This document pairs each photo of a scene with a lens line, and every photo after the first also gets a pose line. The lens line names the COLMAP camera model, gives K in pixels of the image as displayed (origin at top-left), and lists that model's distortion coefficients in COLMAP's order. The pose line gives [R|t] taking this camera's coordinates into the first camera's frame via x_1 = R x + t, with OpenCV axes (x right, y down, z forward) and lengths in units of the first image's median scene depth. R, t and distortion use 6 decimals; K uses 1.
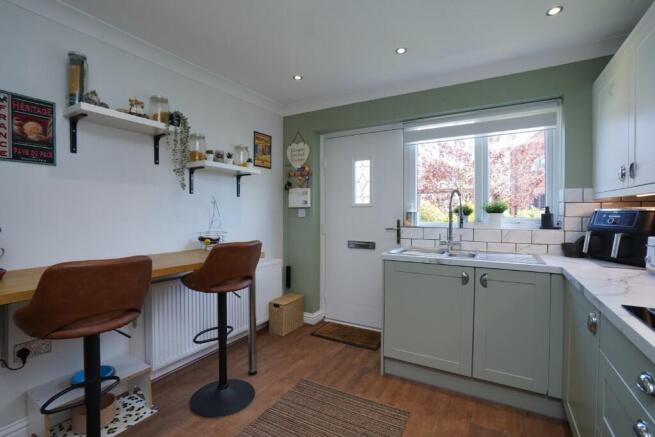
lens RADIAL K [[301.6, 0, 324.8], [0, 301.6, 218.1], [0, 0, 1]] dist [-0.050858, 0.019502]
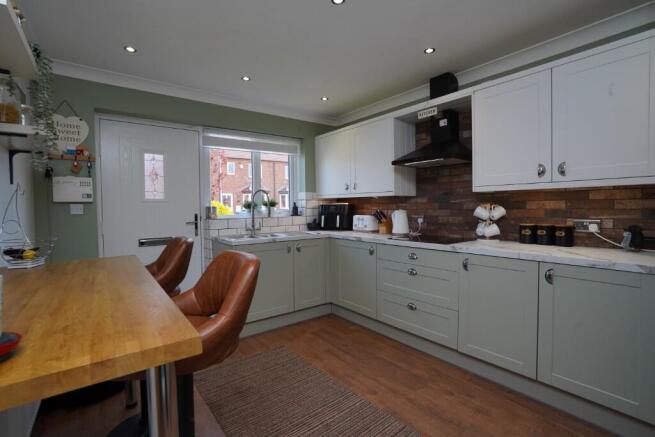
lens RADIAL K [[301.6, 0, 324.8], [0, 301.6, 218.1], [0, 0, 1]] dist [-0.050858, 0.019502]
pose [[0.387863, -0.038278, 0.920922, -0.661683], [0.034785, 0.999033, 0.026874, 0.008509], [-0.921060, 0.021611, 0.388820, 0.167931]]
